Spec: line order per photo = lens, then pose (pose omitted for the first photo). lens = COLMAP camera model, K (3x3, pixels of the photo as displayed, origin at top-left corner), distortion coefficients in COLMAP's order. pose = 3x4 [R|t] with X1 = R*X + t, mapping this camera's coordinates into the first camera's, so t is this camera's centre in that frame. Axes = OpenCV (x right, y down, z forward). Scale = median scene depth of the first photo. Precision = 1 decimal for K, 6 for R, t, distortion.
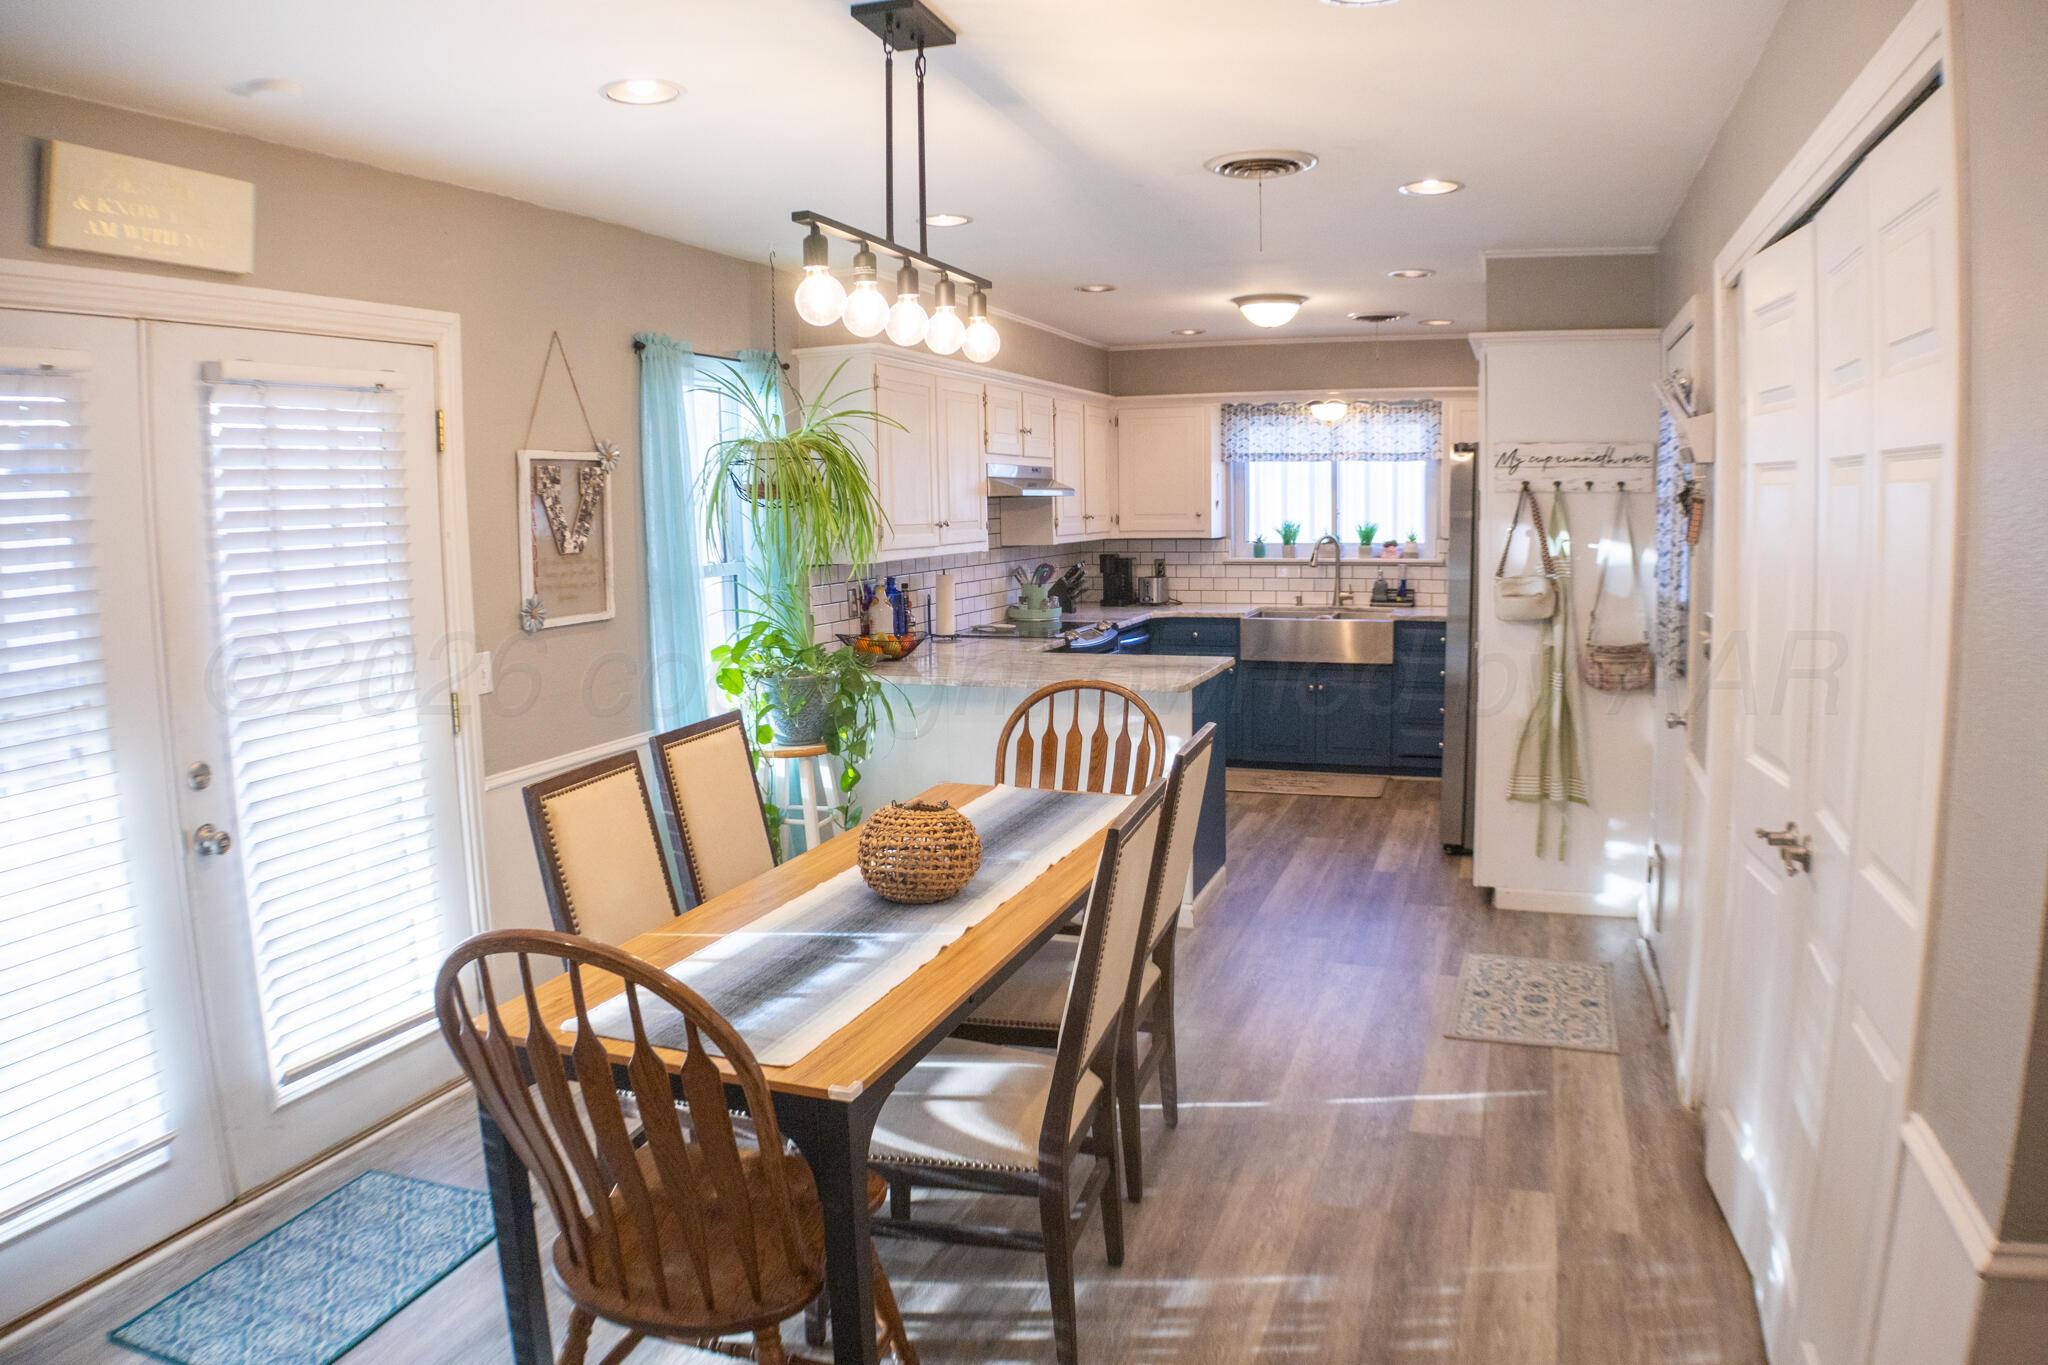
lens RADIAL K [[1358.9, 0, 1028.8], [0, 1358.9, 645.7], [0, 0, 1]] dist [-0.150619, -0.000510]
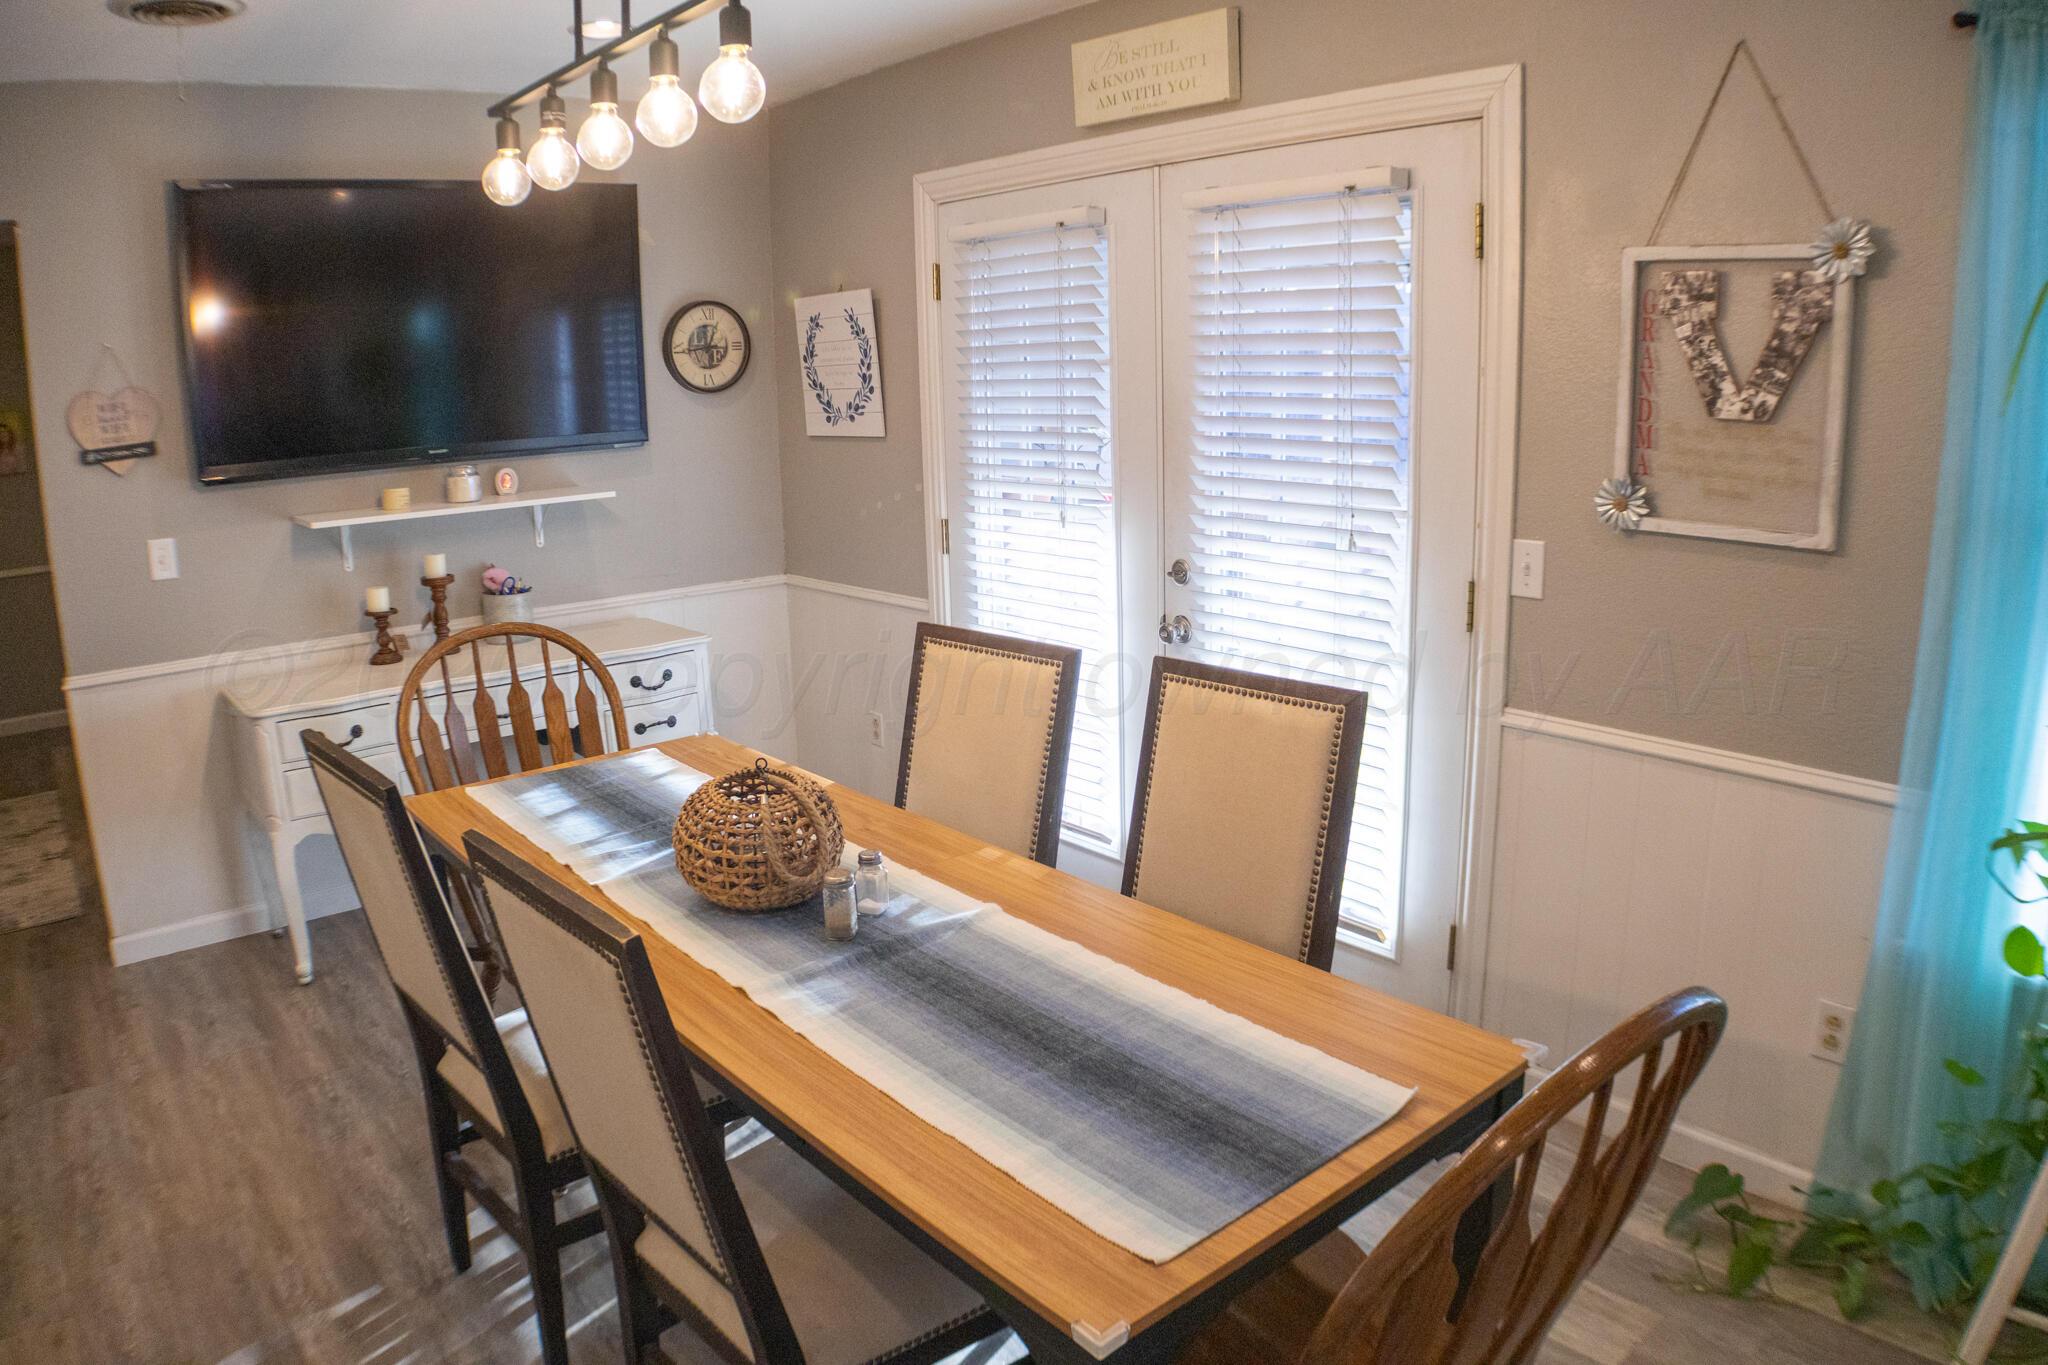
lens RADIAL K [[1358.9, 0, 1028.8], [0, 1358.9, 645.7], [0, 0, 1]] dist [-0.150619, -0.000510]
pose [[-0.494650, 0.211215, -0.843036, 0.357989], [-0.063404, 0.958664, 0.277387, -0.130066], [0.866777, 0.190661, -0.460811, 1.174211]]
